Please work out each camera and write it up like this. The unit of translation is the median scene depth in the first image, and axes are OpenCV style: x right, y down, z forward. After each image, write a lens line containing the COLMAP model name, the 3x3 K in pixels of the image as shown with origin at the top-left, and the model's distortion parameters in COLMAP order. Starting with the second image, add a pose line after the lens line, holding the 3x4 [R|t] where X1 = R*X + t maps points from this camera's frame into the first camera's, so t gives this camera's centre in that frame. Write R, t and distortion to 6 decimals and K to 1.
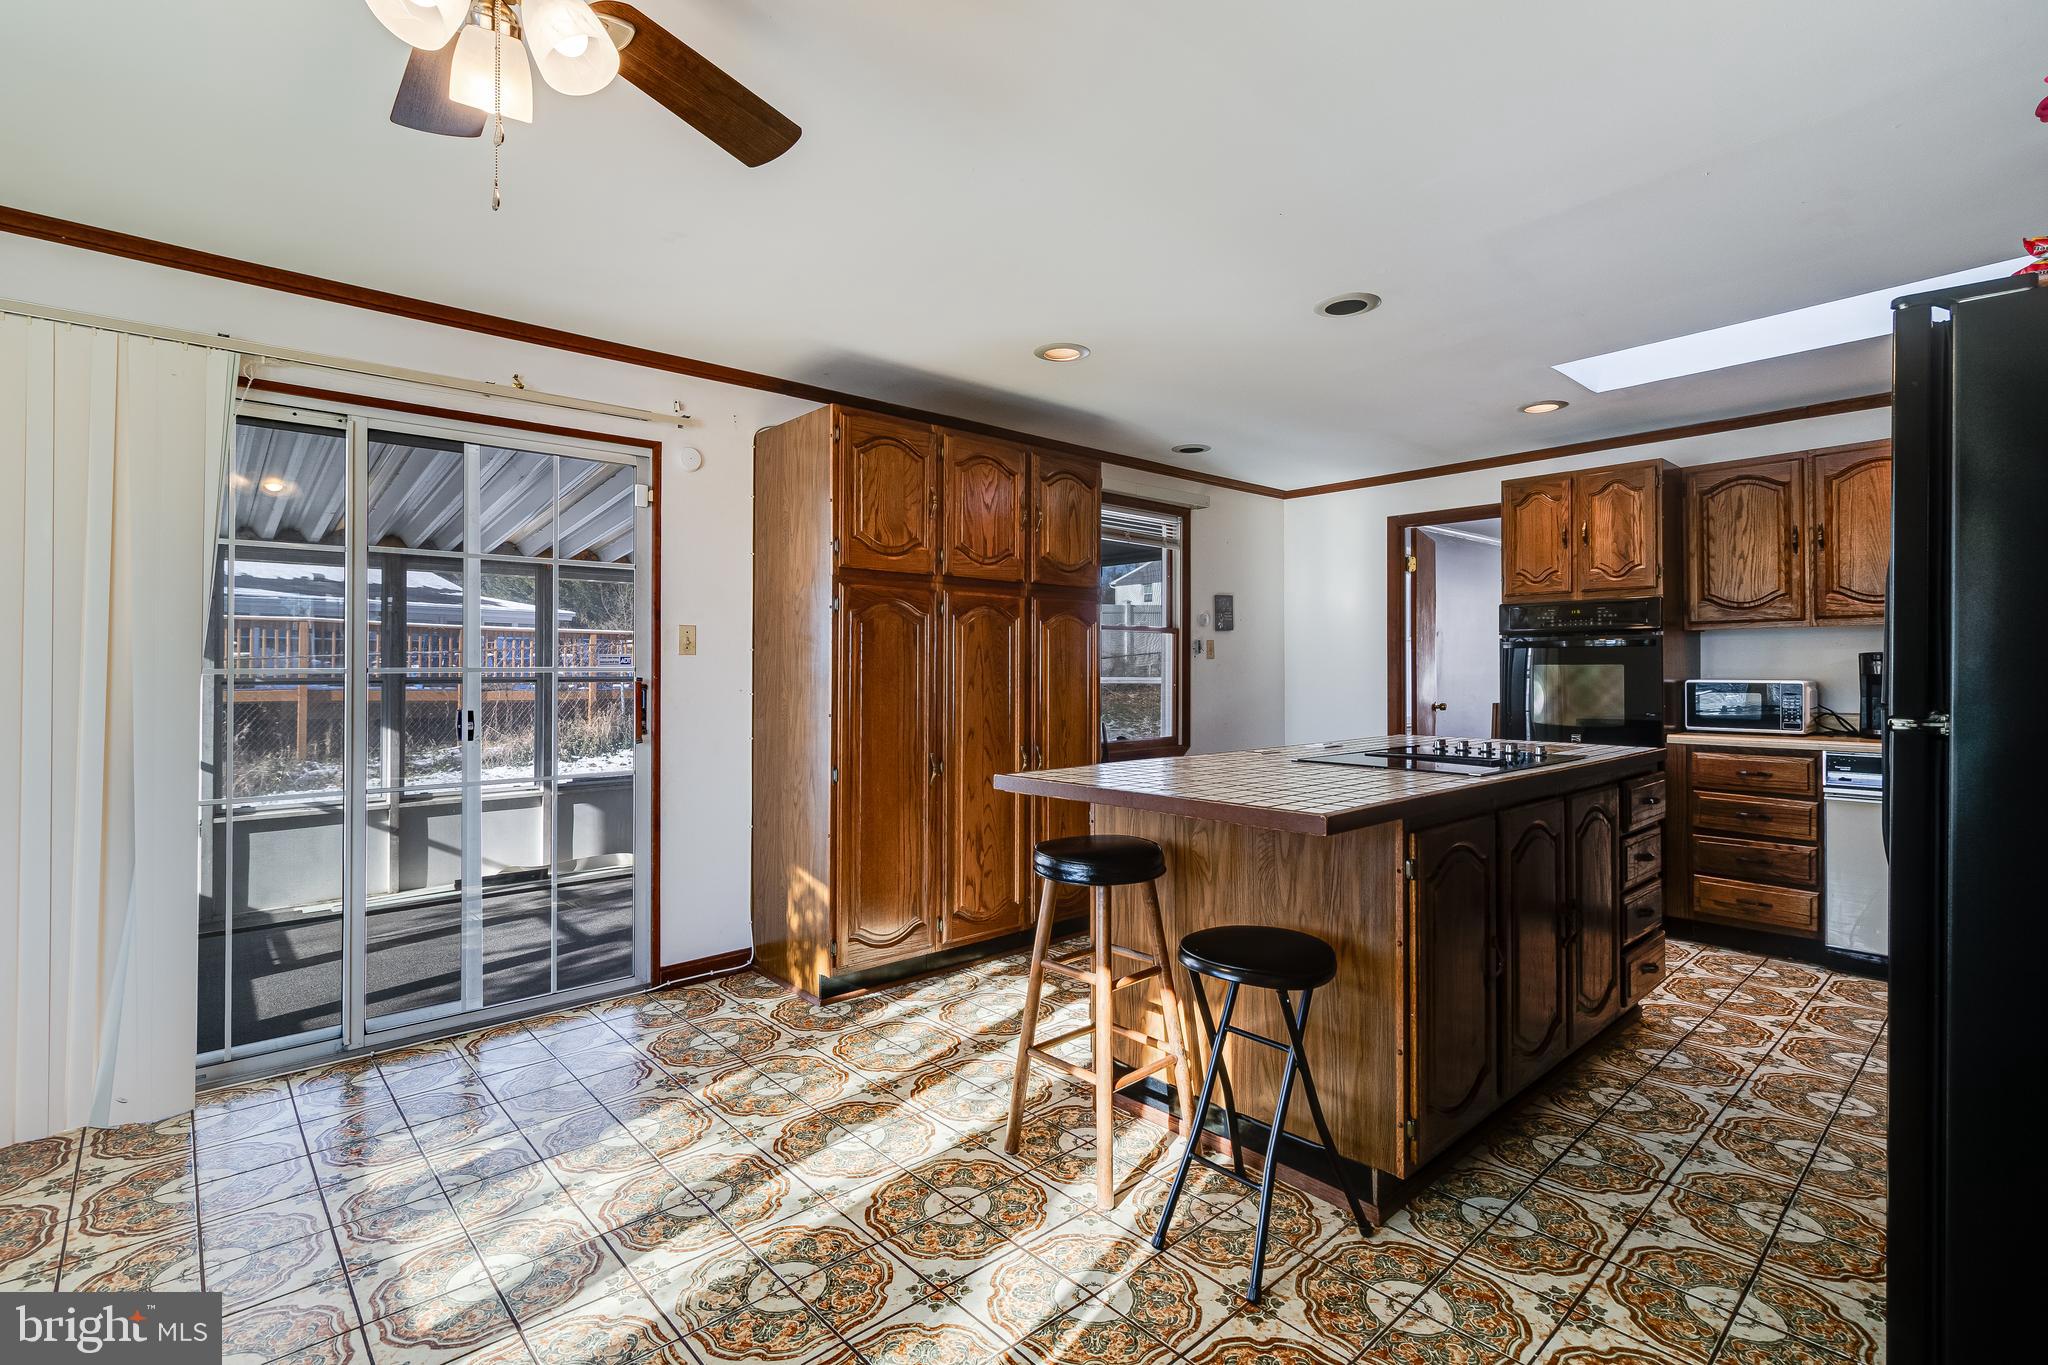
lens RADIAL K [[939.3, 0, 1024.0], [0, 939.3, 682.5], [0, 0, 1]] dist [0.000601, 0.000073]
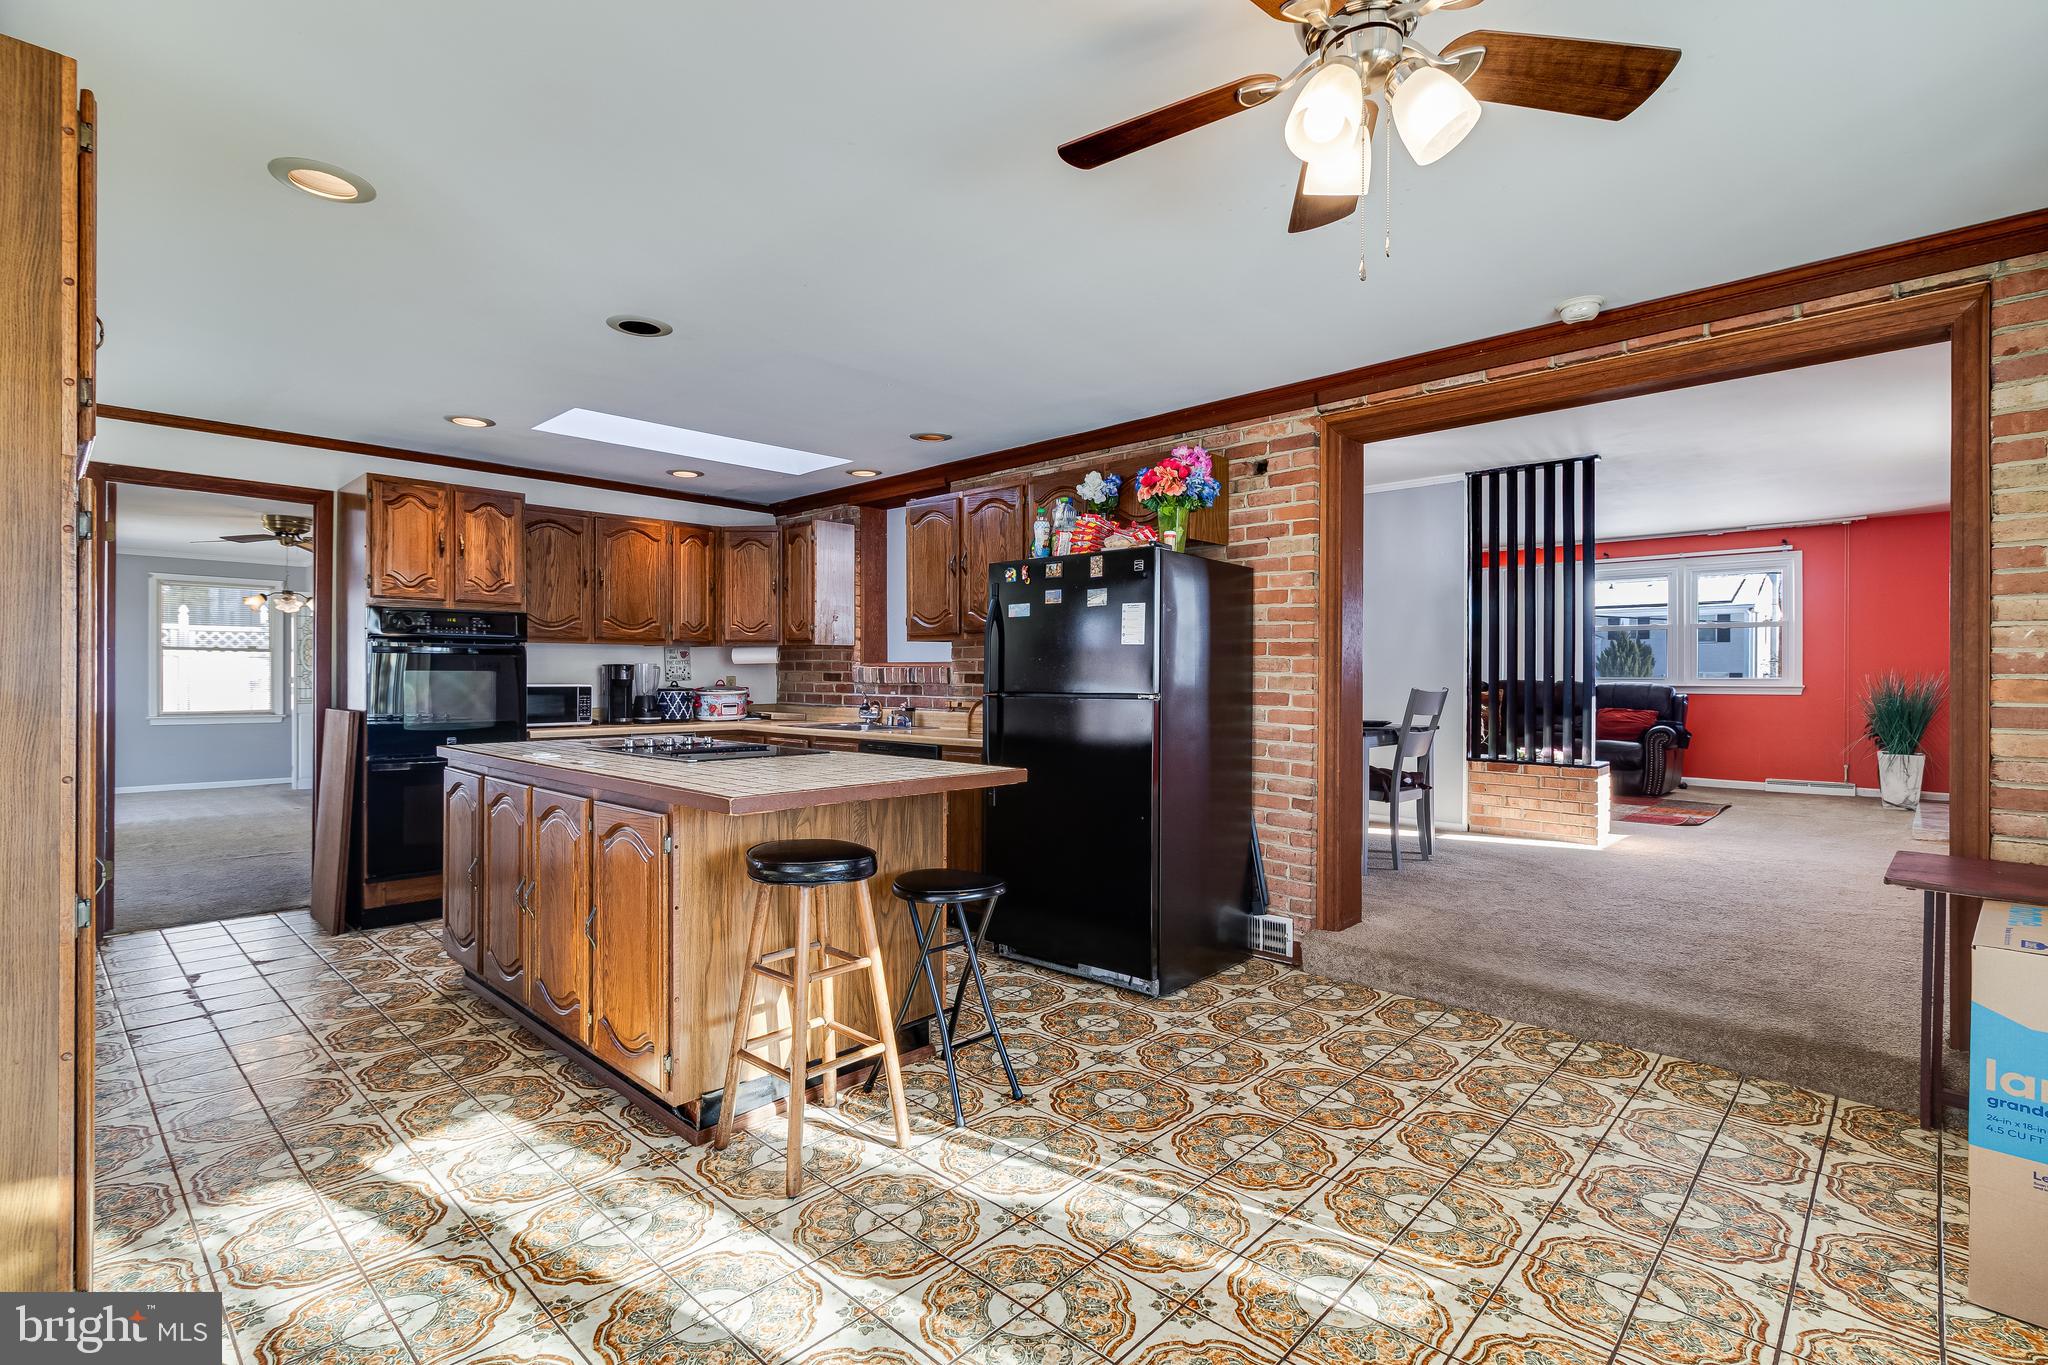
lens RADIAL K [[951.9, 0, 1024.0], [0, 951.9, 682.5], [0, 0, 1]] dist [0.000752, -0.000160]
pose [[-0.082078, -0.001863, 0.996624, -0.836037], [0.007958, 0.999965, 0.002524, -0.005189], [-0.996594, 0.008138, -0.082060, 0.732169]]
